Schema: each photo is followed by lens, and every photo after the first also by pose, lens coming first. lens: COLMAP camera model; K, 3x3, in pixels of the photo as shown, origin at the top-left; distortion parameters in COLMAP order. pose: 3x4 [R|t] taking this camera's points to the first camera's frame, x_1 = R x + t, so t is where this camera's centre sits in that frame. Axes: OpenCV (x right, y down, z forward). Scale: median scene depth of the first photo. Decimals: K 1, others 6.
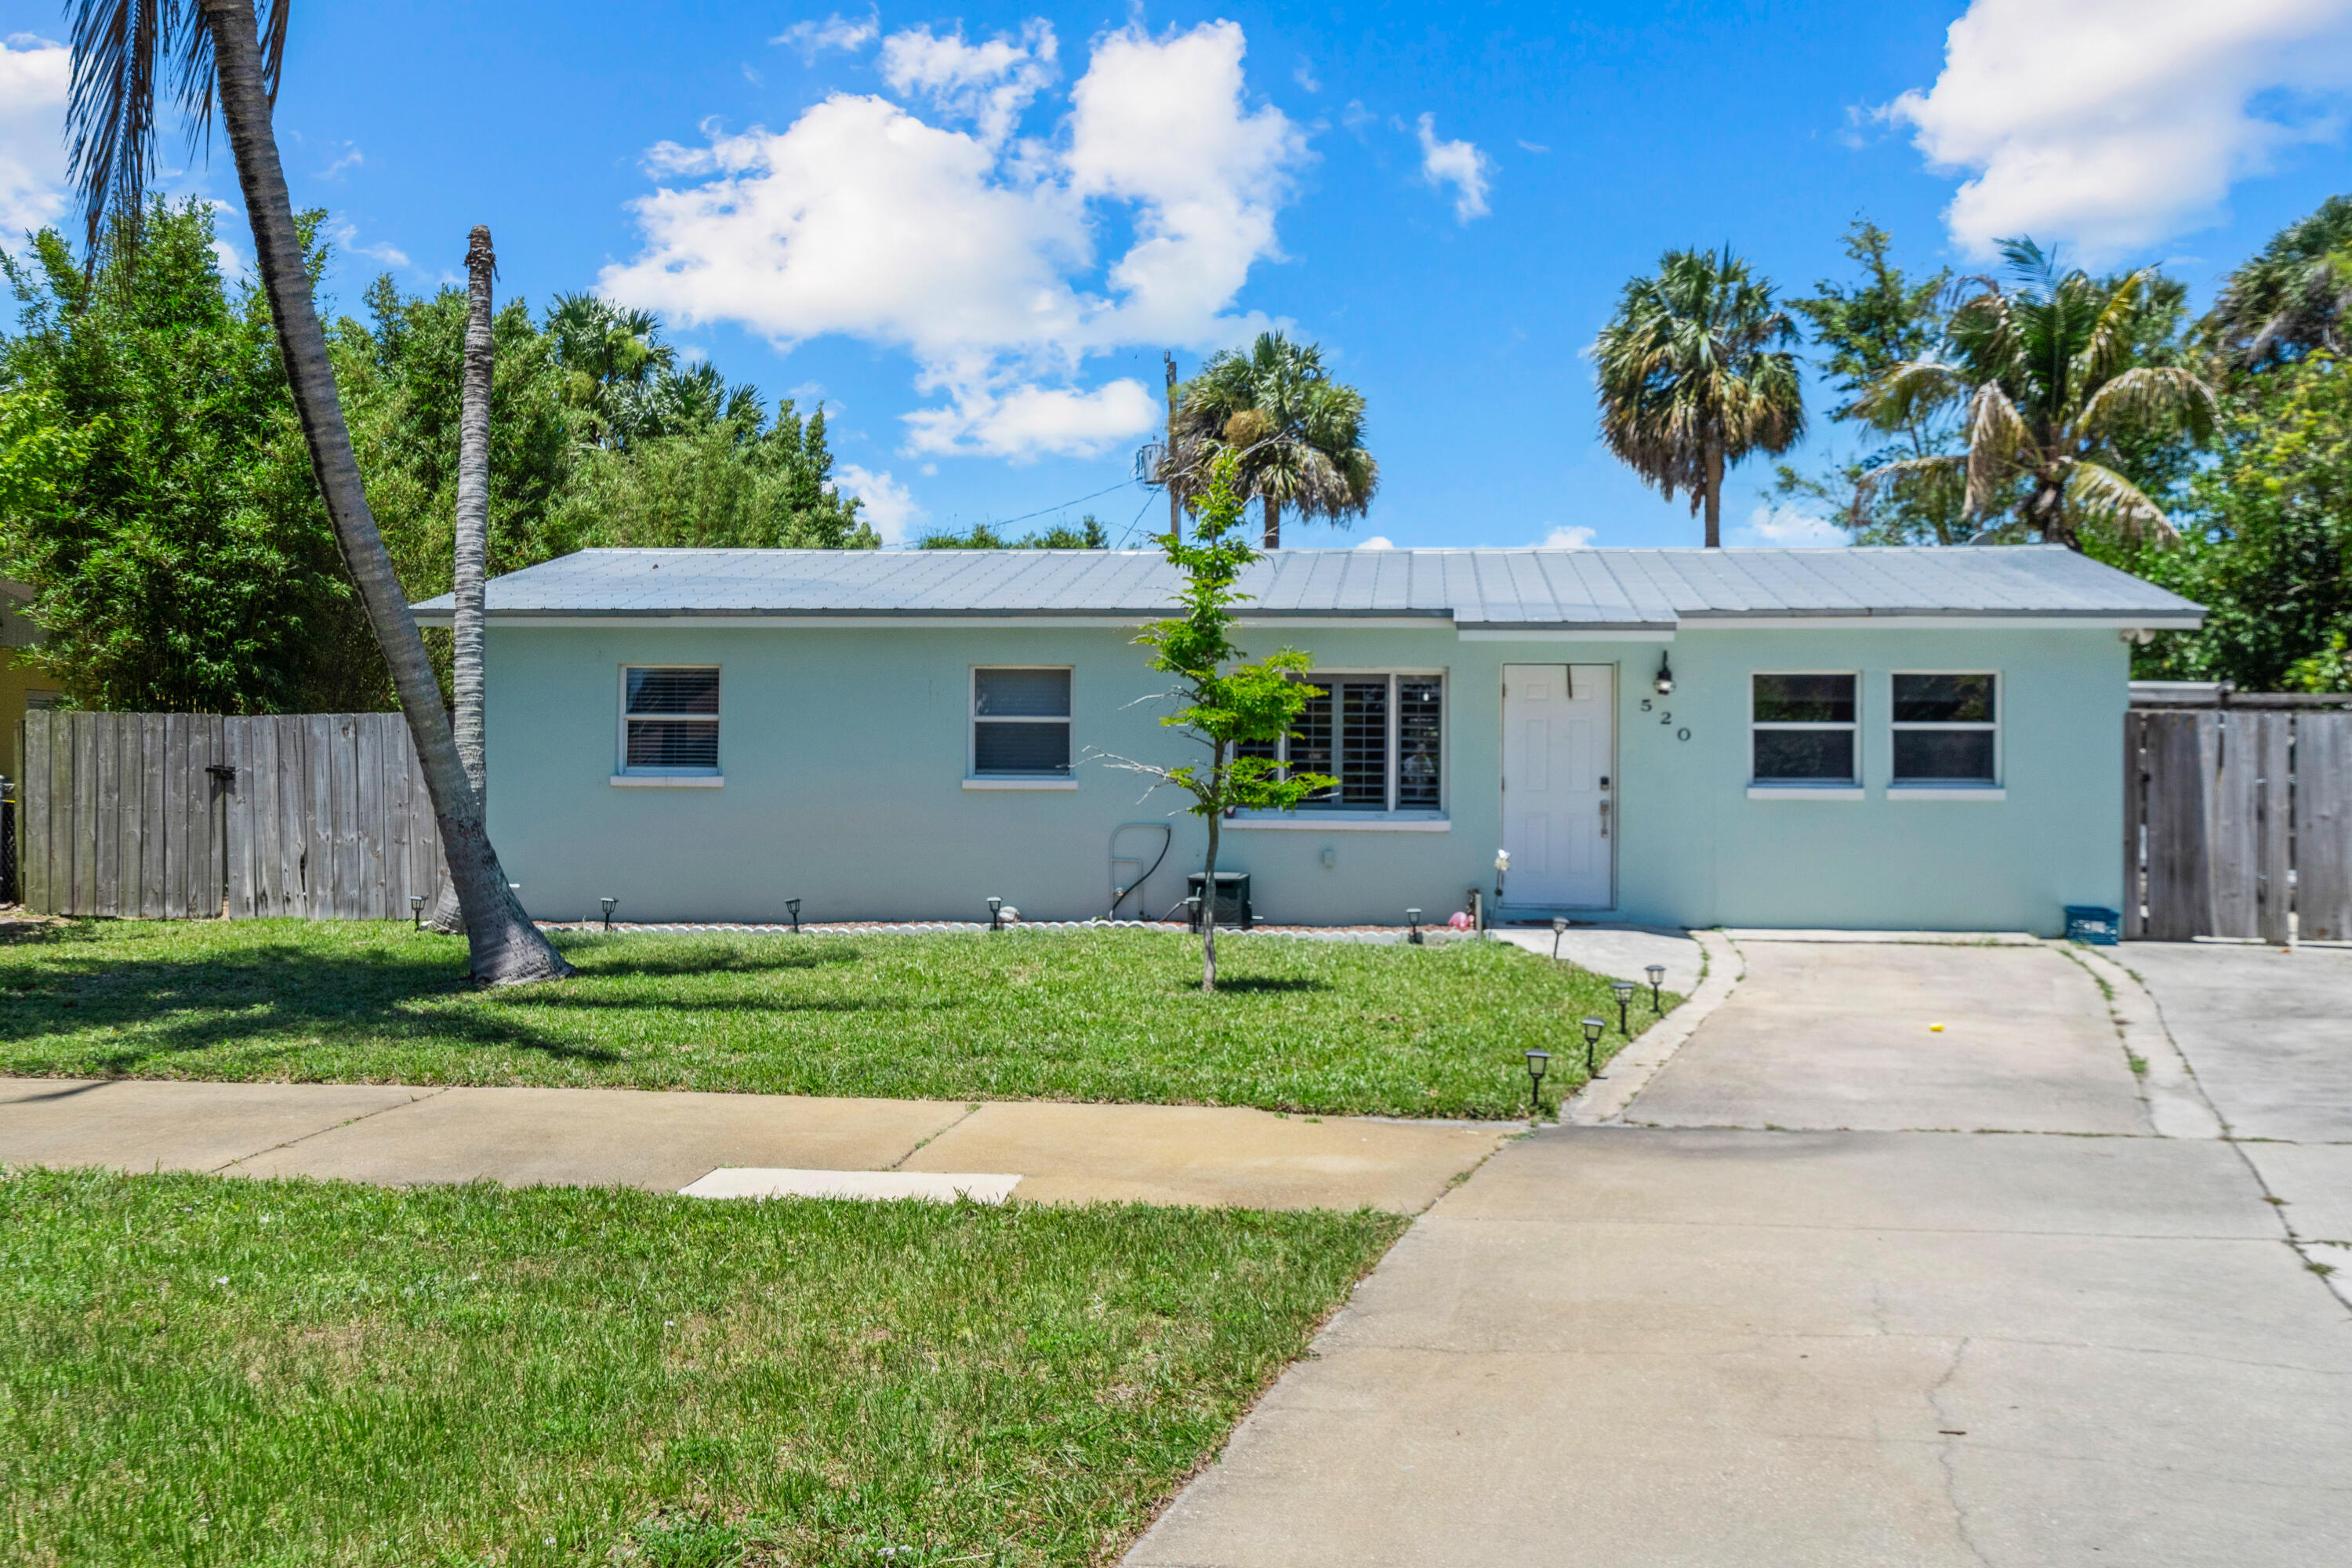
lens RADIAL K [[2391.2, 0, 1175.8], [0, 2391.2, 740.1], [0, 0, 1]] dist [0.020331, 0.008789]
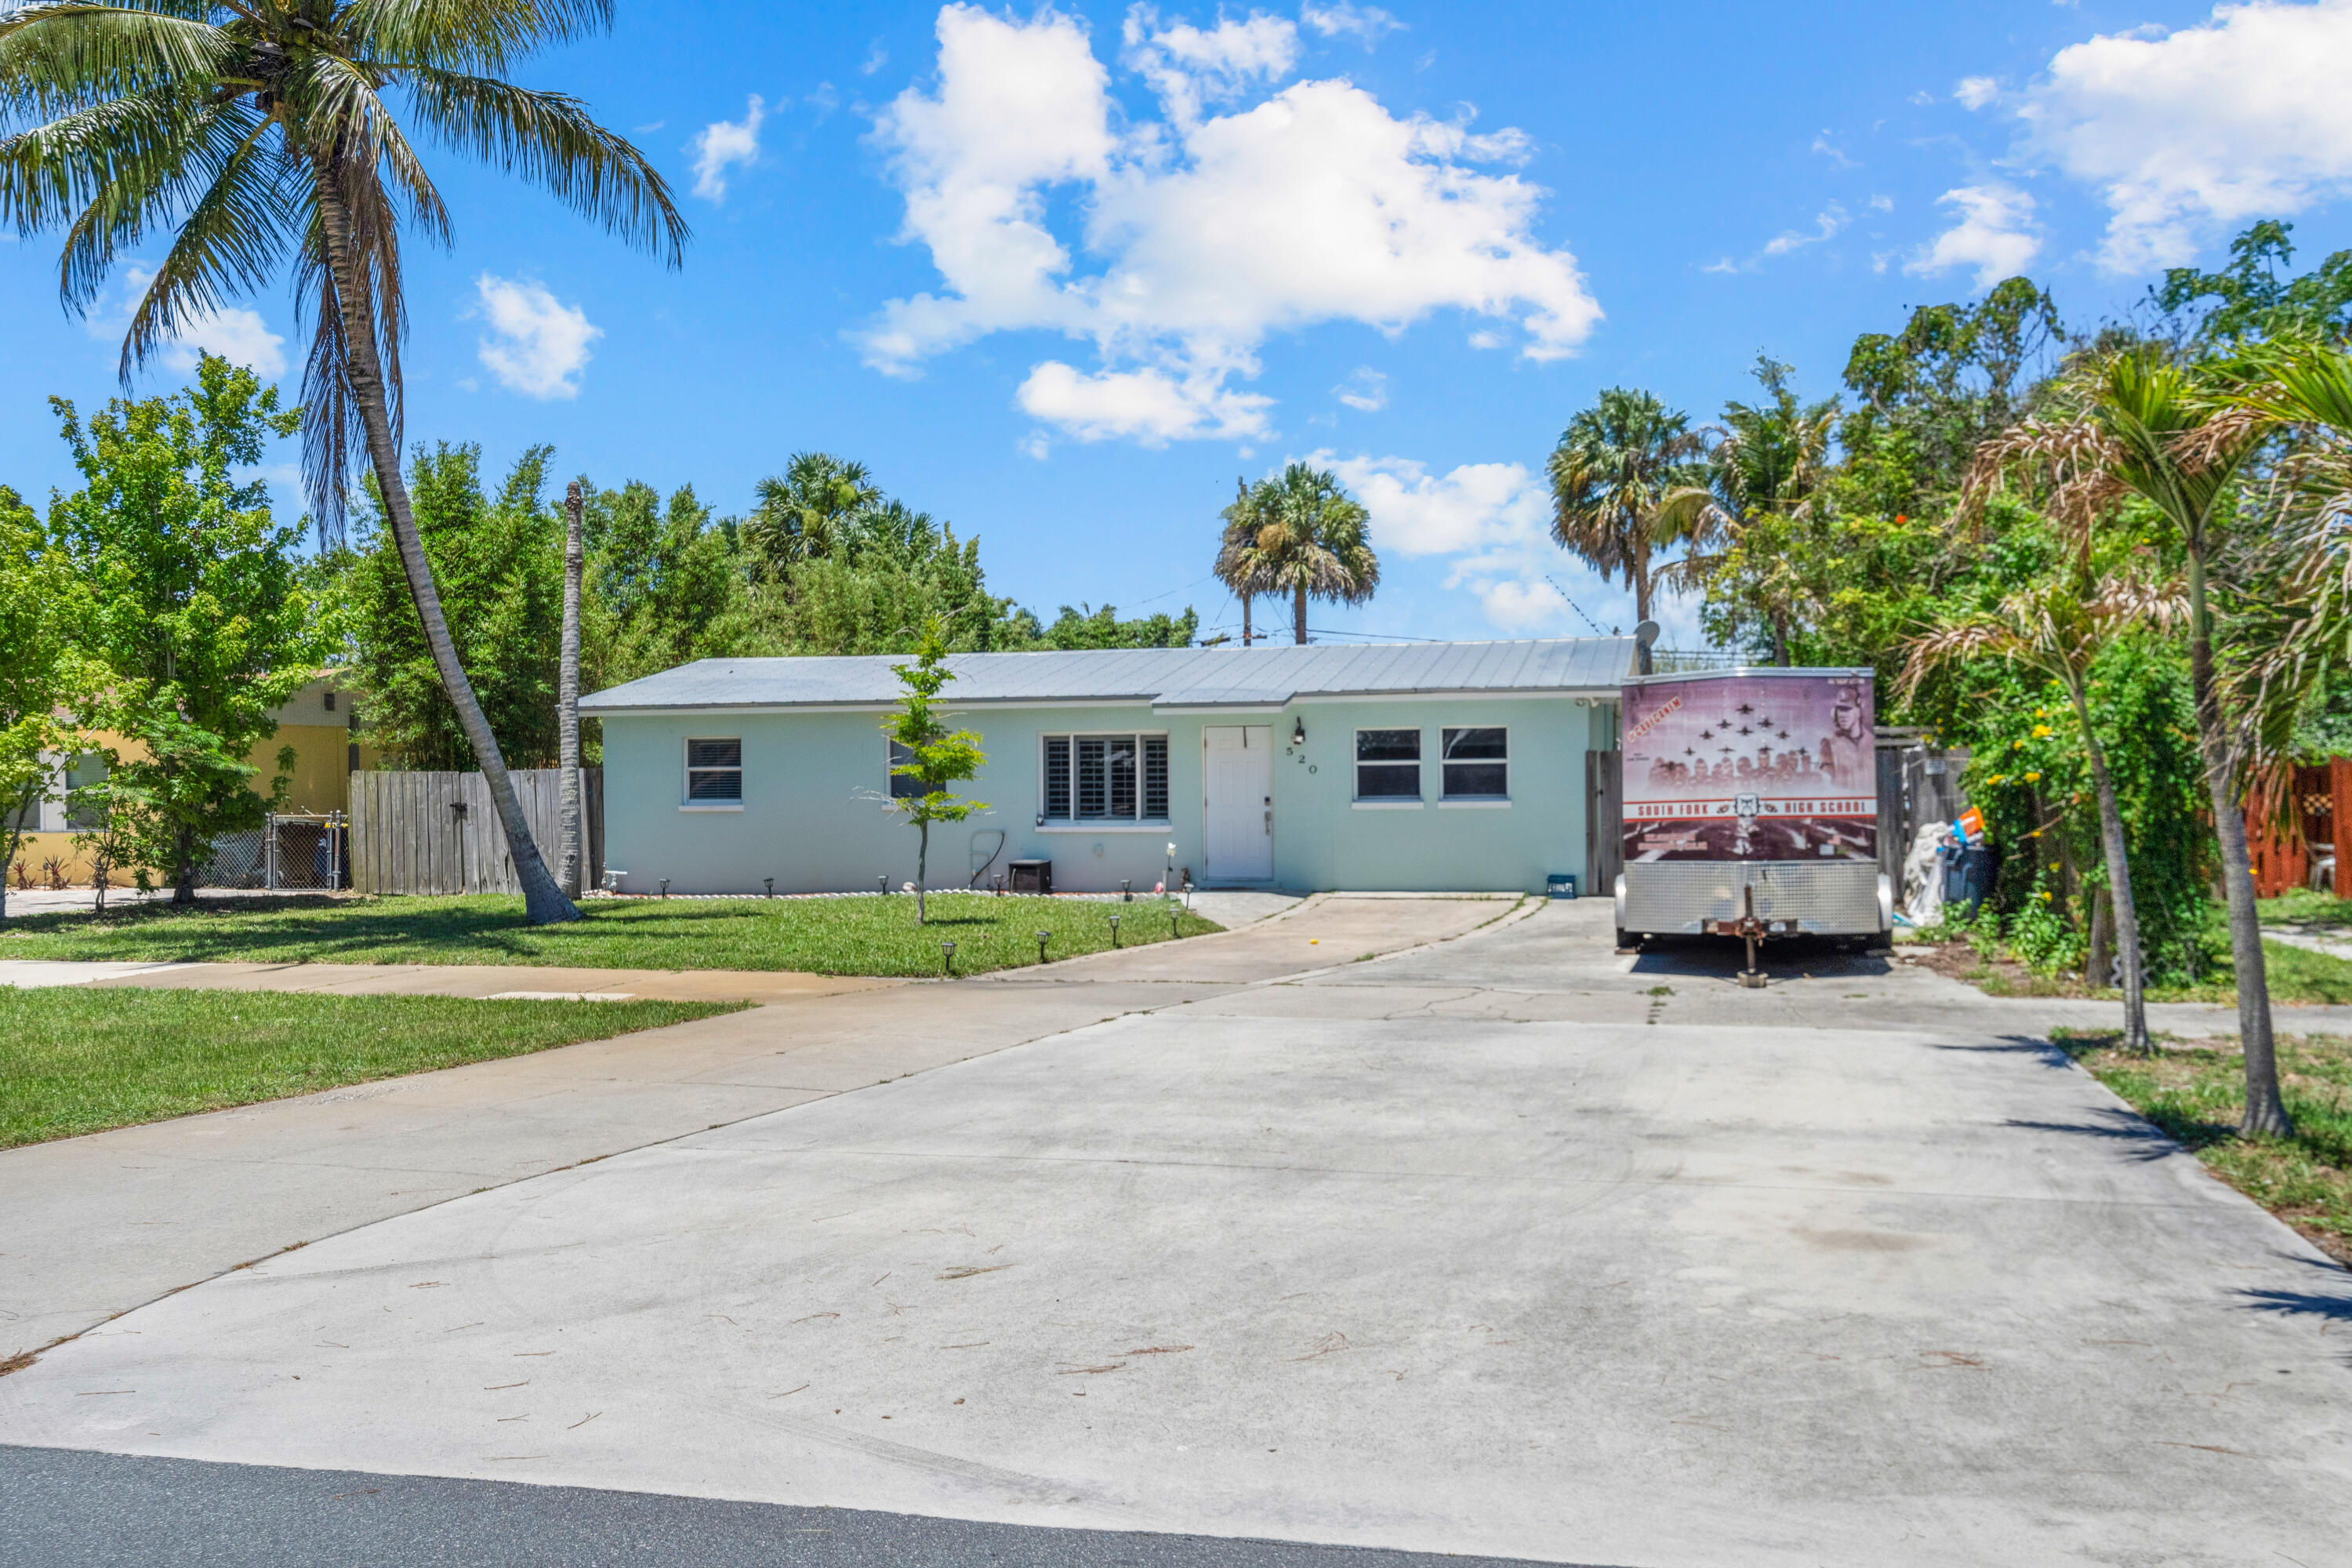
lens RADIAL K [[2019.5, 0, 1176.0], [0, 2019.5, 784.0], [0, 0, 1]] dist [-0.001934, -0.001641]
pose [[0.990299, -0.016735, -0.137939, 0.290241], [0.018288, 0.999783, 0.009999, -0.007376], [0.137742, -0.012424, 0.990390, -0.318729]]
